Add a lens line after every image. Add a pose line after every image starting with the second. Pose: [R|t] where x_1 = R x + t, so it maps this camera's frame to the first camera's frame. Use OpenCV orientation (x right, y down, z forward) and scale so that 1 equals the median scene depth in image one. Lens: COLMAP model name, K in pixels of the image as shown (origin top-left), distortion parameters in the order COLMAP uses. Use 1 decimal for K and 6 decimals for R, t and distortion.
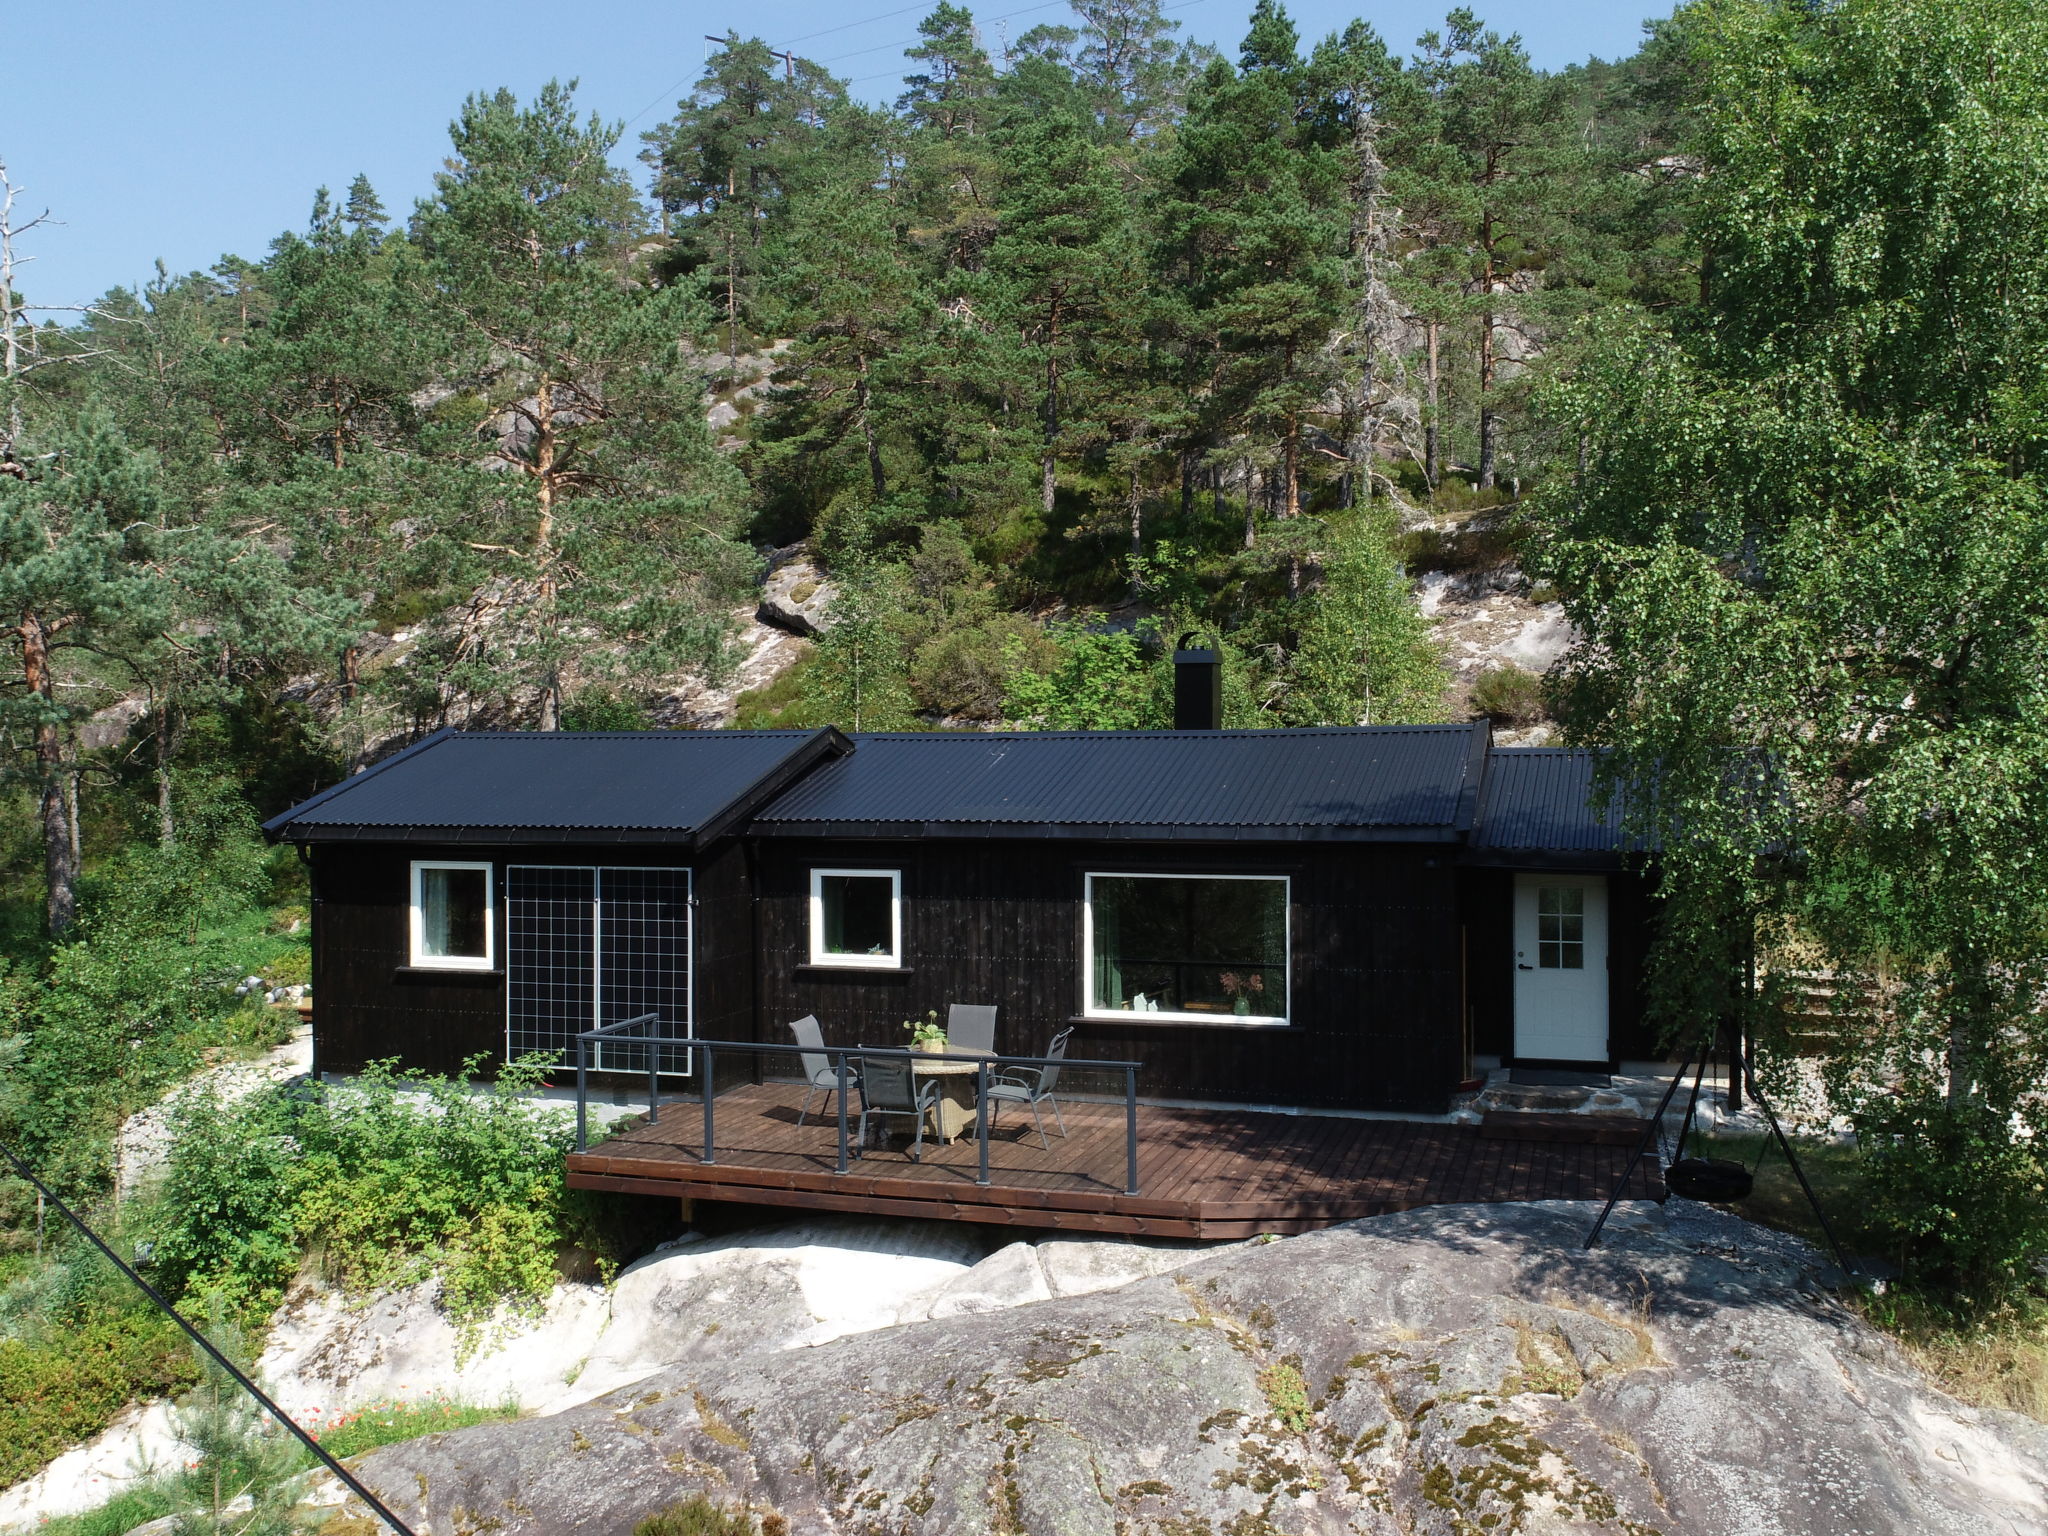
lens RADIAL K [[1436.0, 0, 1079.1], [0, 1436.0, 739.9], [0, 0, 1]] dist [0.000114, -0.000359]
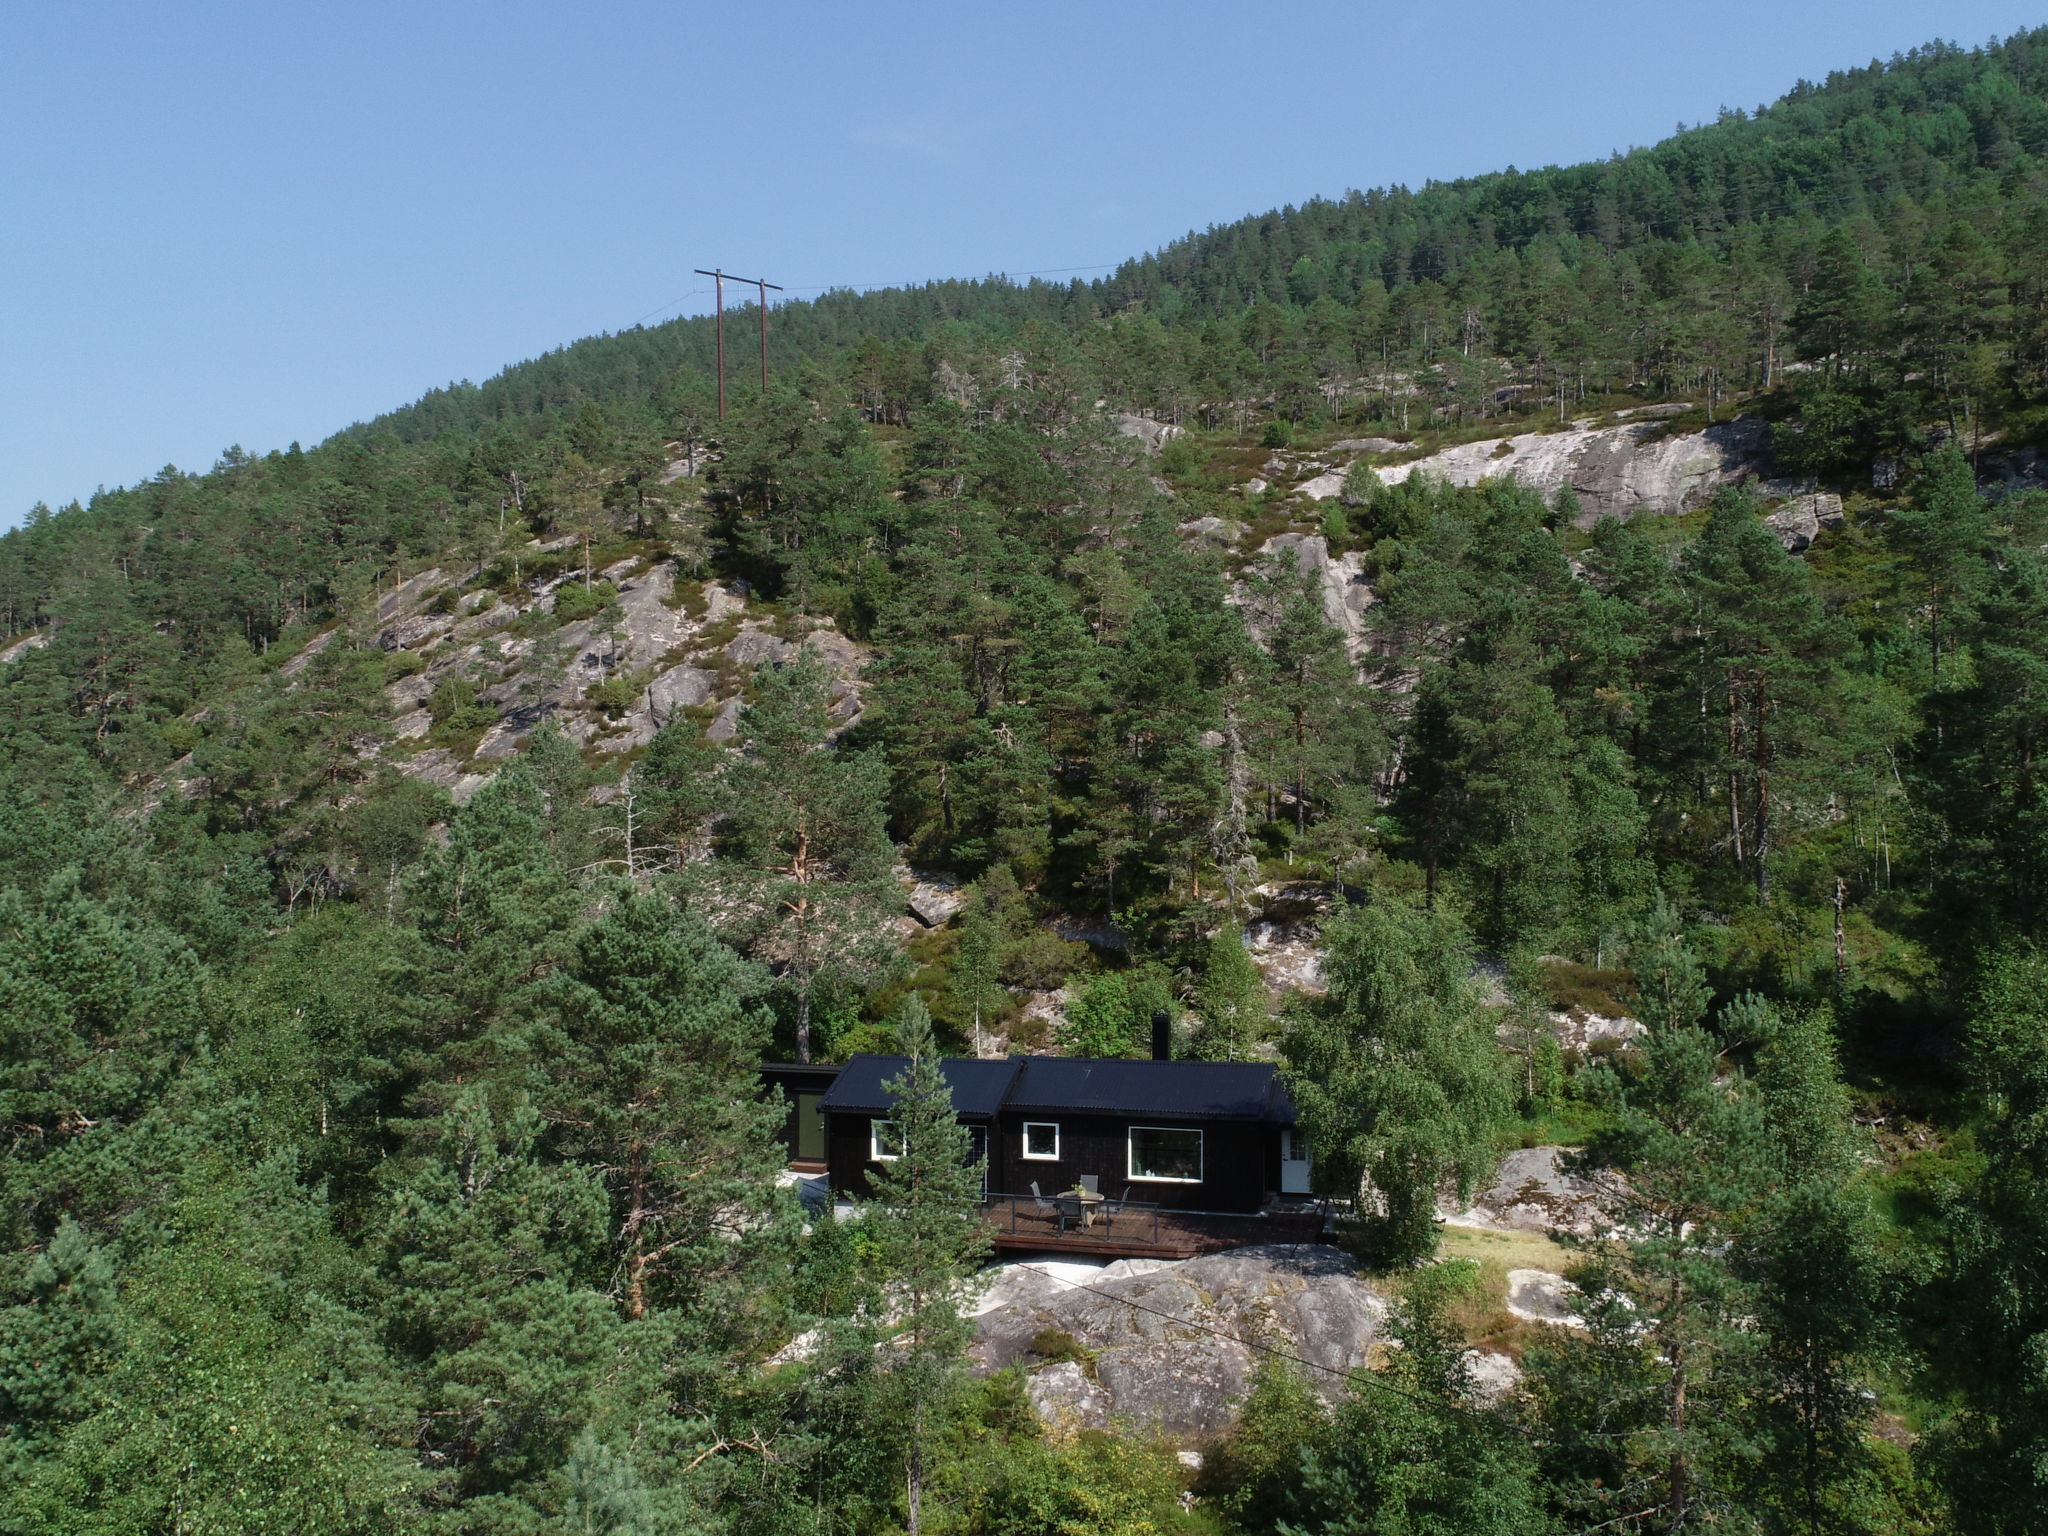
lens RADIAL K [[1436.0, 0, 1021.9], [0, 1436.0, 769.5], [0, 0, 1]] dist [0.000114, -0.000359]
pose [[0.998910, 0.002064, 0.046625, -0.407133], [-0.002070, 0.999998, 0.000076, -0.732238], [-0.046625, -0.000173, 0.998912, -2.157111]]
